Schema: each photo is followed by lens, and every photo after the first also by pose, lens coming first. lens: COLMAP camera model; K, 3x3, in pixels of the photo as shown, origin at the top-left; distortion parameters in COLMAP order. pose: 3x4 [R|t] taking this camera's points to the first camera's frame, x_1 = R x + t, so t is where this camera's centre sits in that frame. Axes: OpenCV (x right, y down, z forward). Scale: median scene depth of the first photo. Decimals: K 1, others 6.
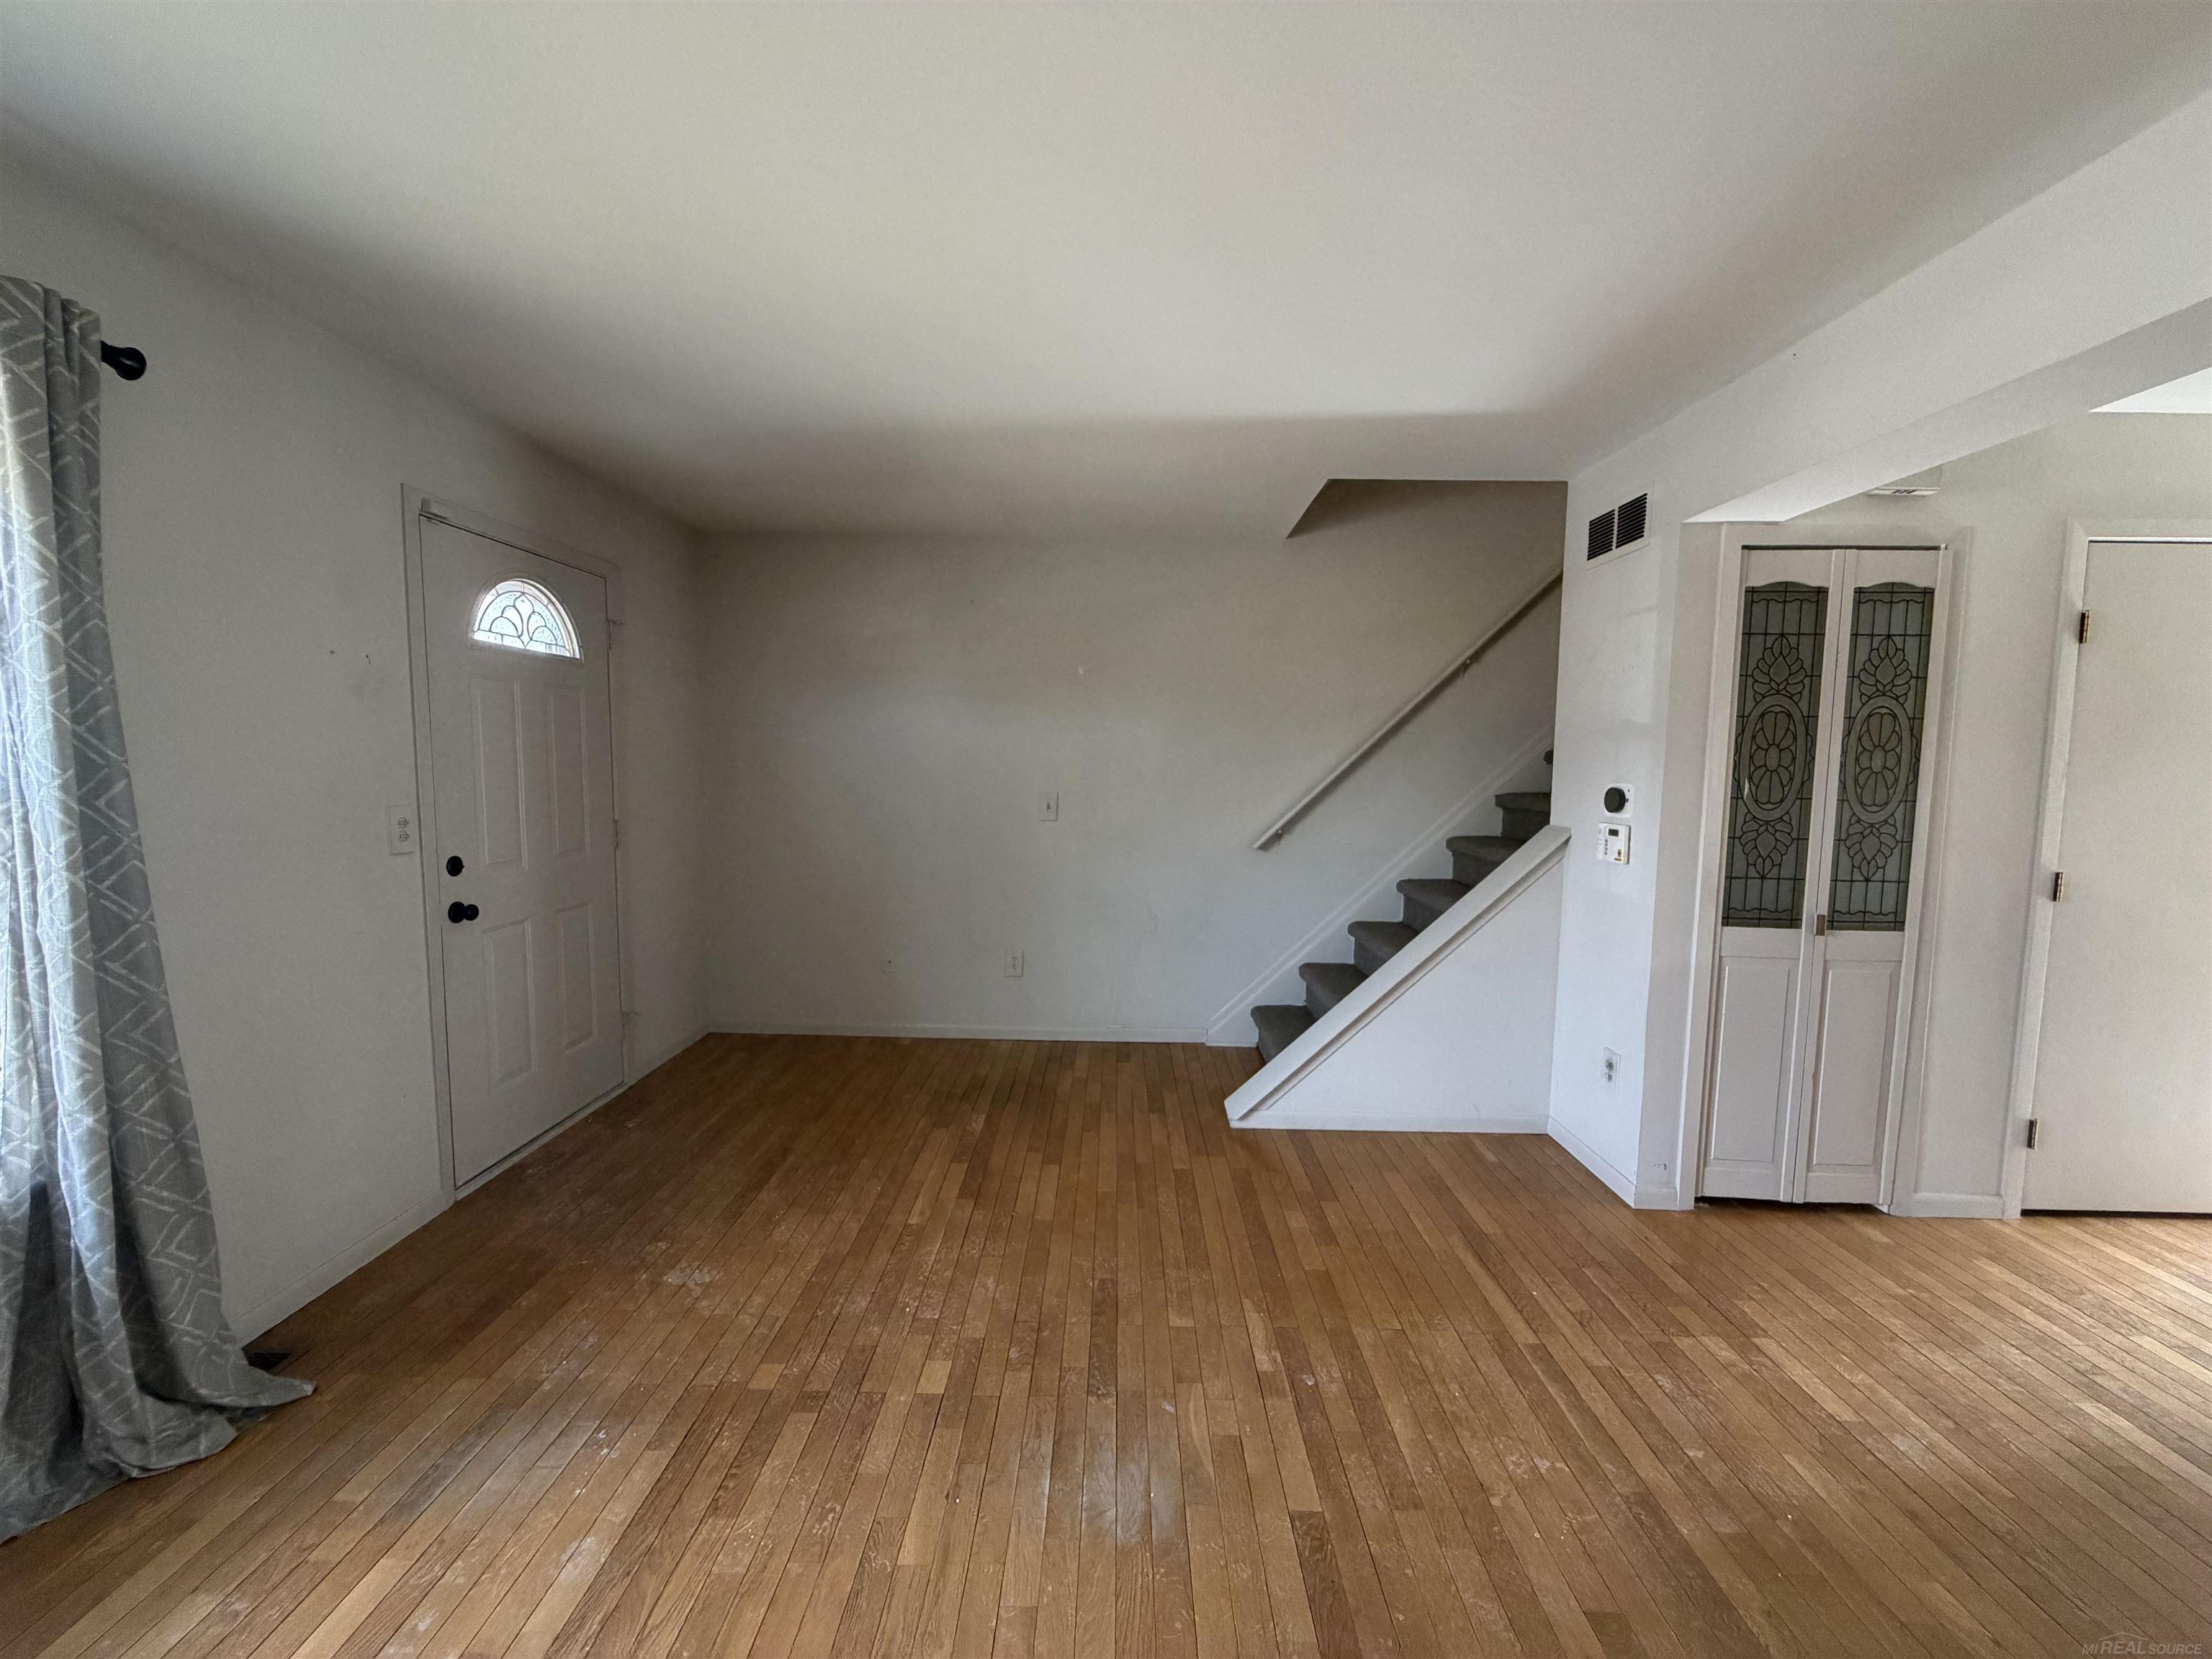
lens RADIAL K [[881.5, 0, 1101.3], [0, 881.5, 829.9], [0, 0, 1]] dist [-0.000302, 0.000253]
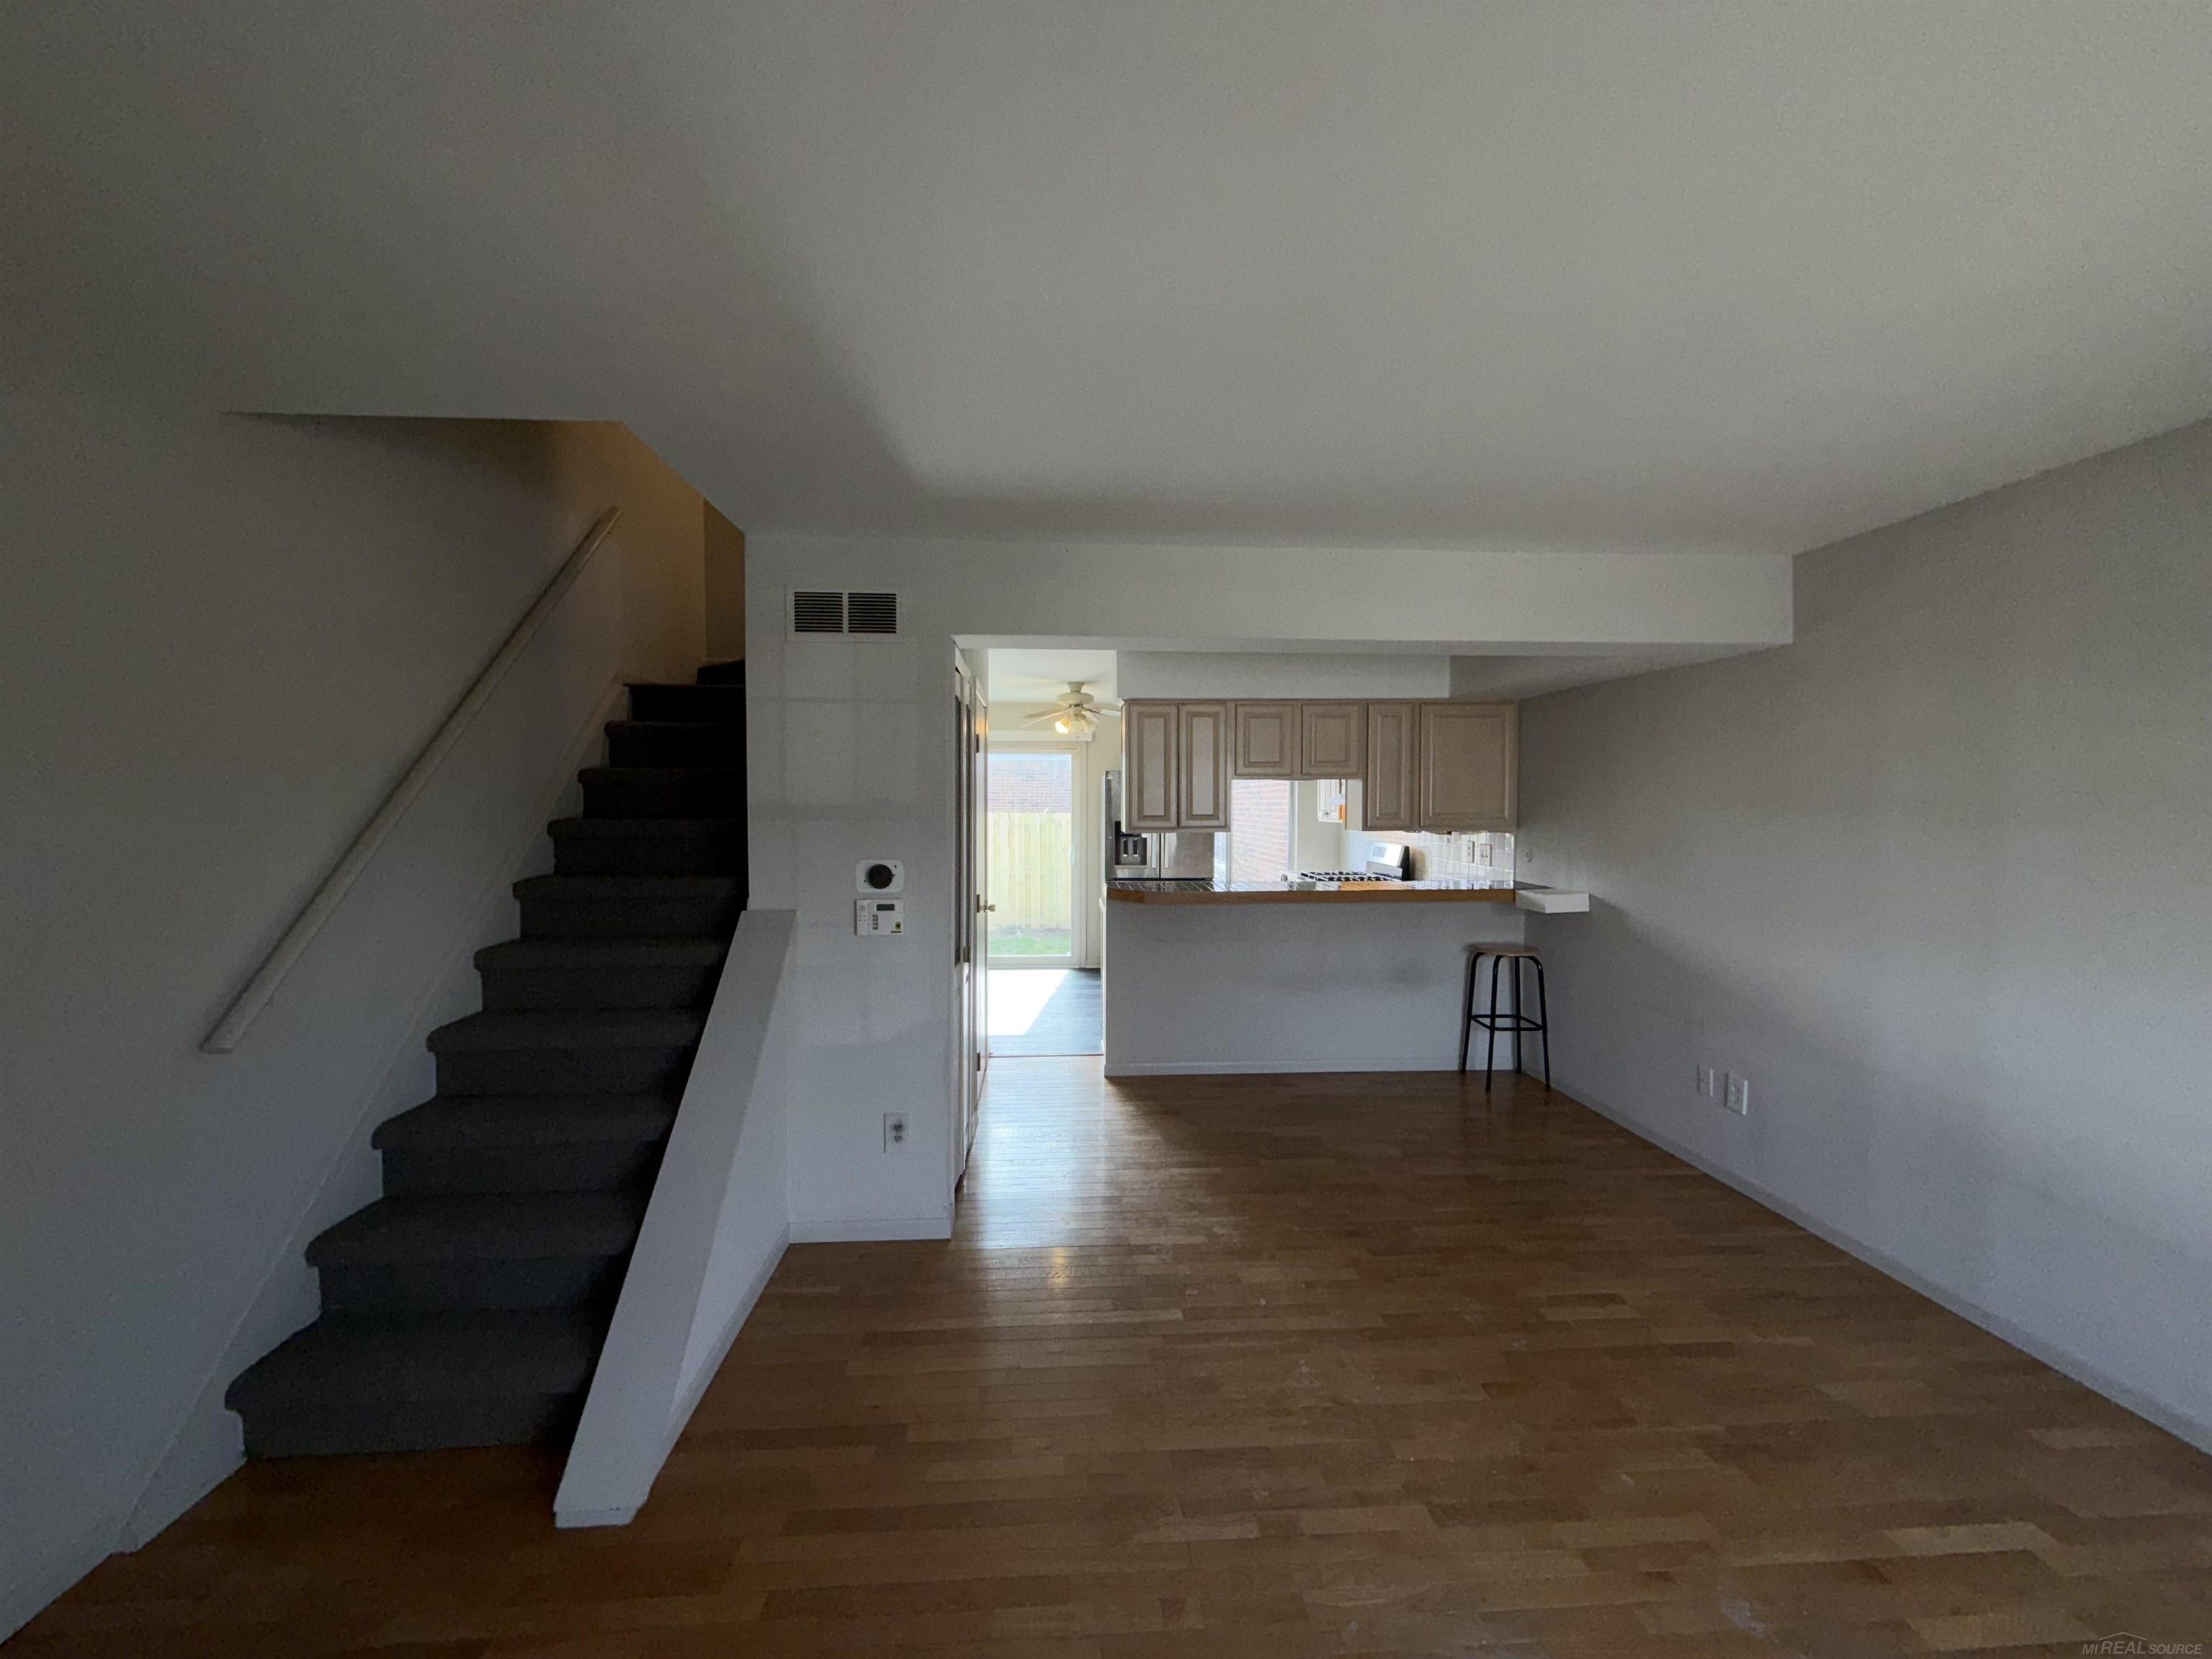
lens RADIAL K [[881.5, 0, 1101.3], [0, 881.5, 829.9], [0, 0, 1]] dist [-0.000302, 0.000253]
pose [[-0.082032, -0.045386, 0.995596, -0.518549], [0.077584, 0.995640, 0.051781, -0.133263], [-0.993605, 0.081490, -0.078153, 0.888328]]
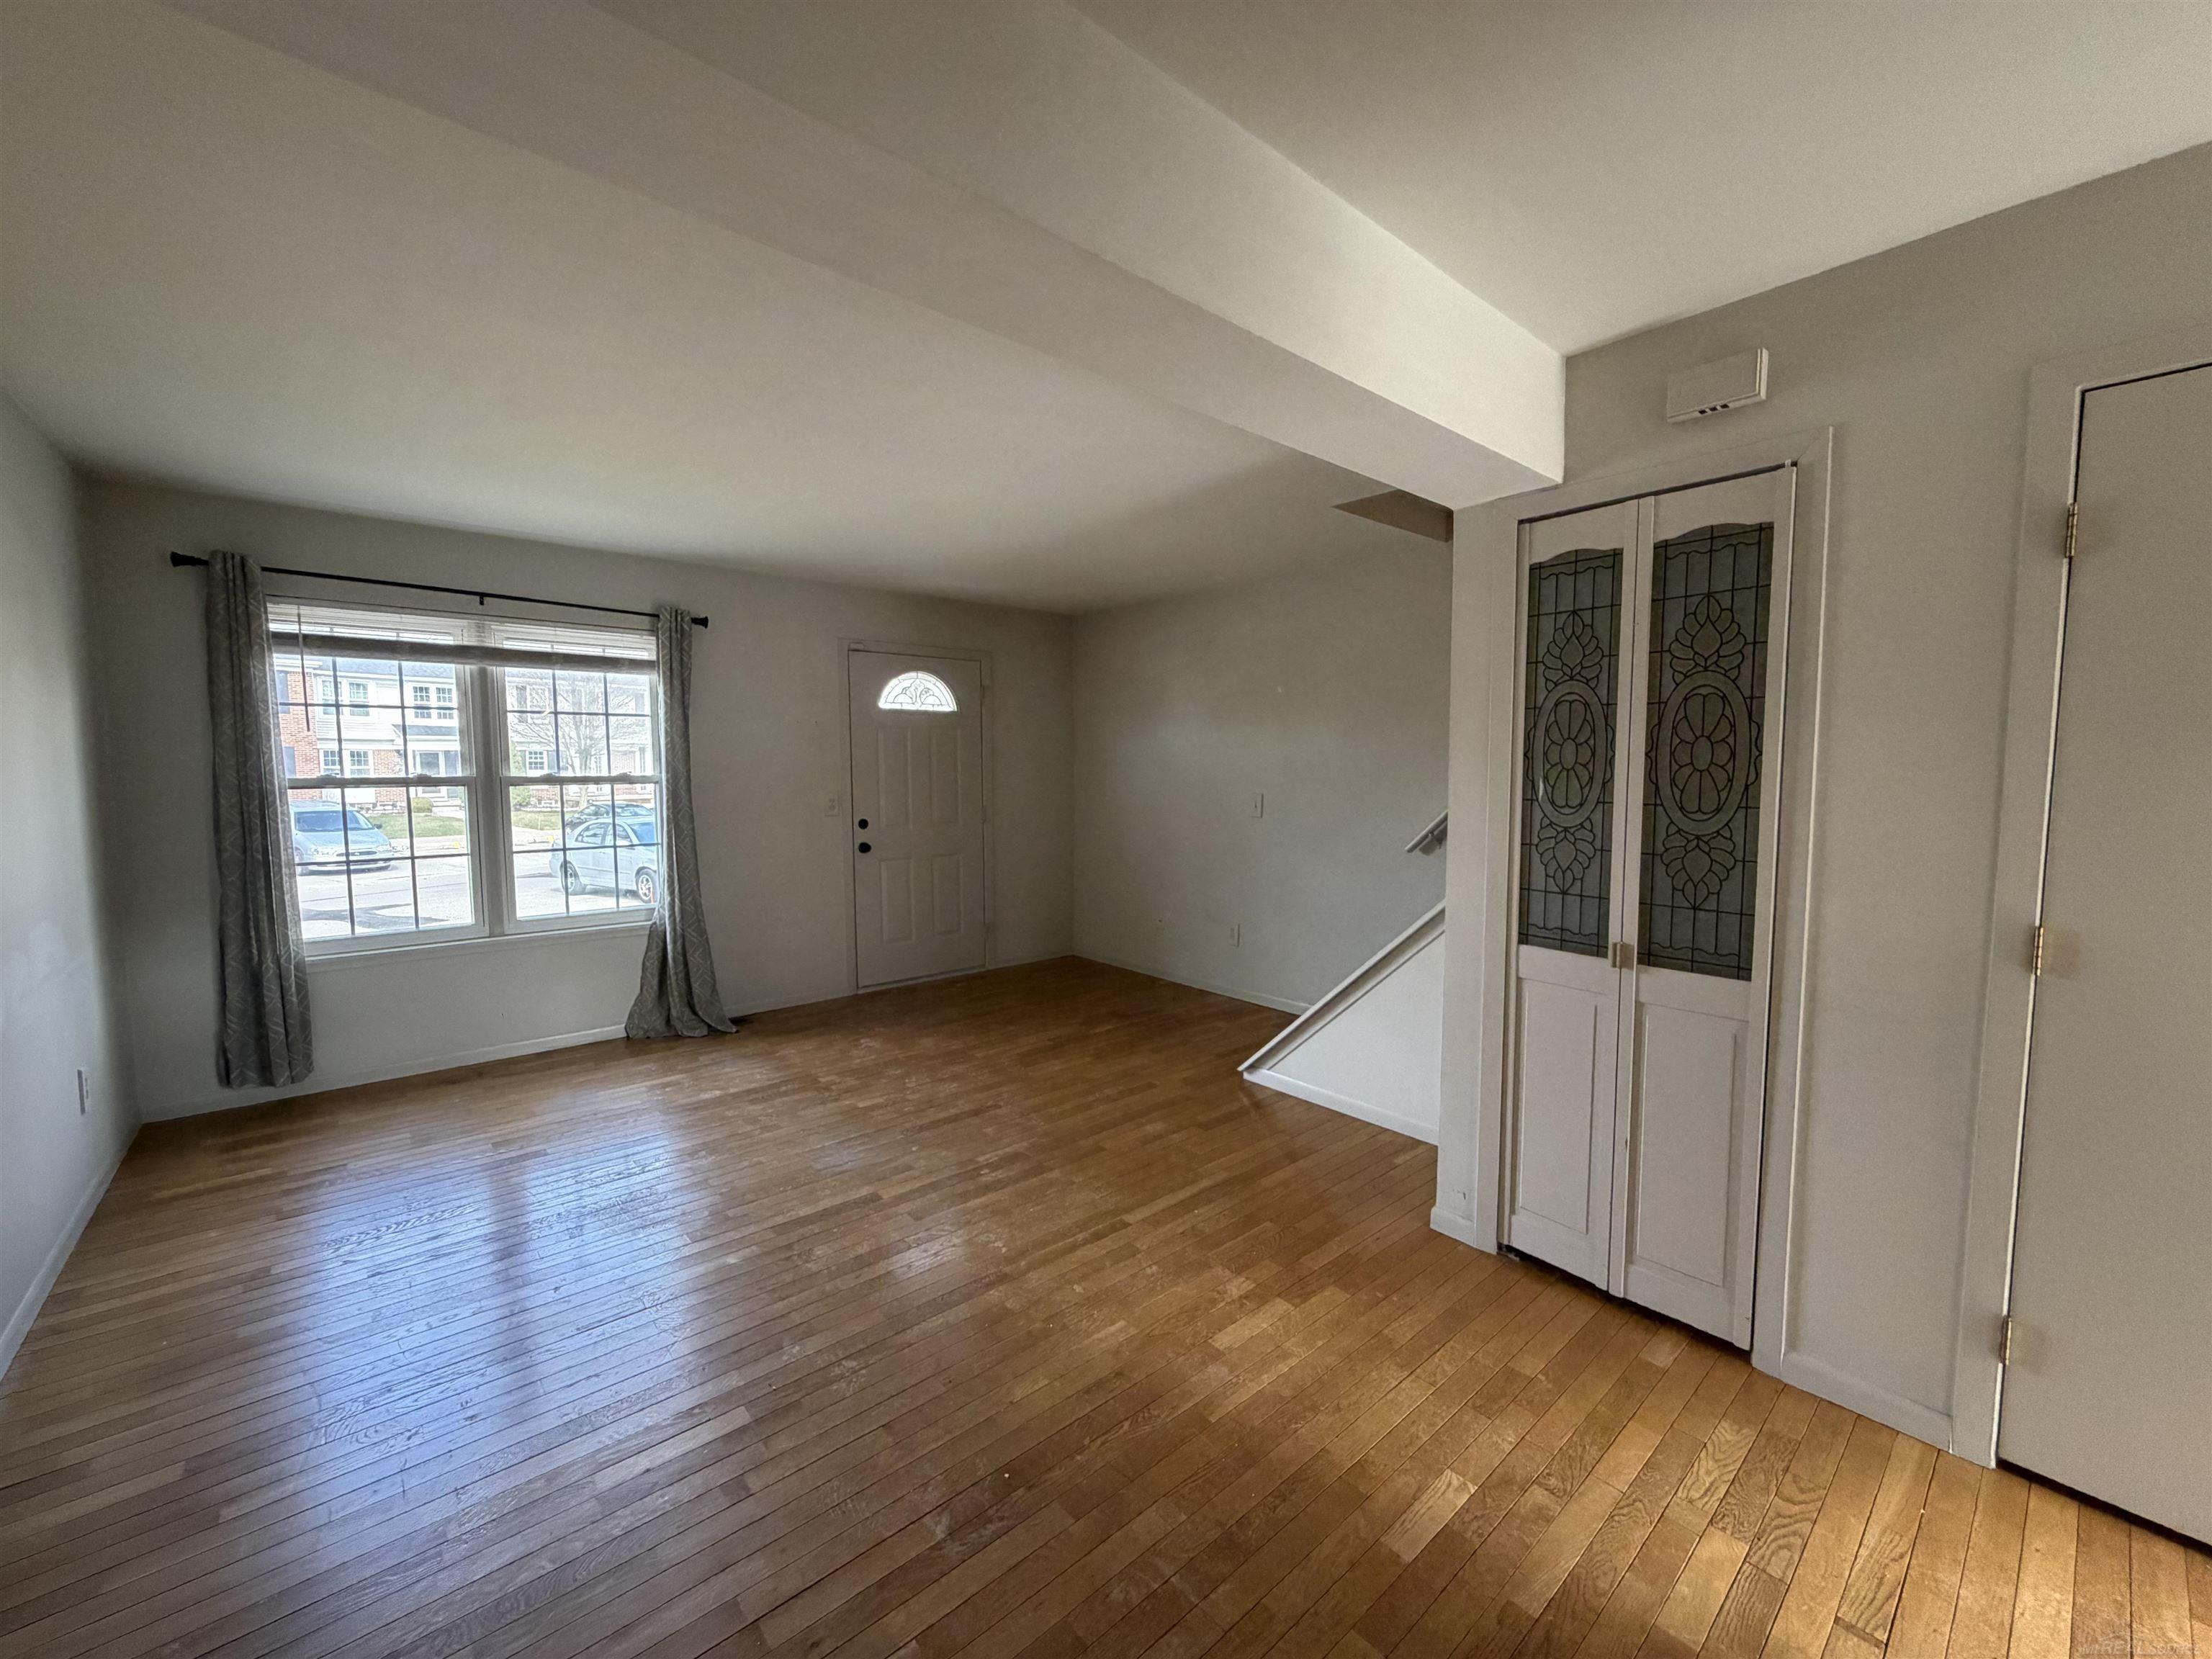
lens RADIAL K [[876.8, 0, 1106.0], [0, 876.8, 829.5], [0, 0, 1]] dist [0.001139, 0.000276]
pose [[0.670016, 0.041492, -0.741186, 1.098813], [-0.051594, 0.998625, 0.009264, 0.007336], [0.740551, 0.032033, 0.671236, 0.089233]]
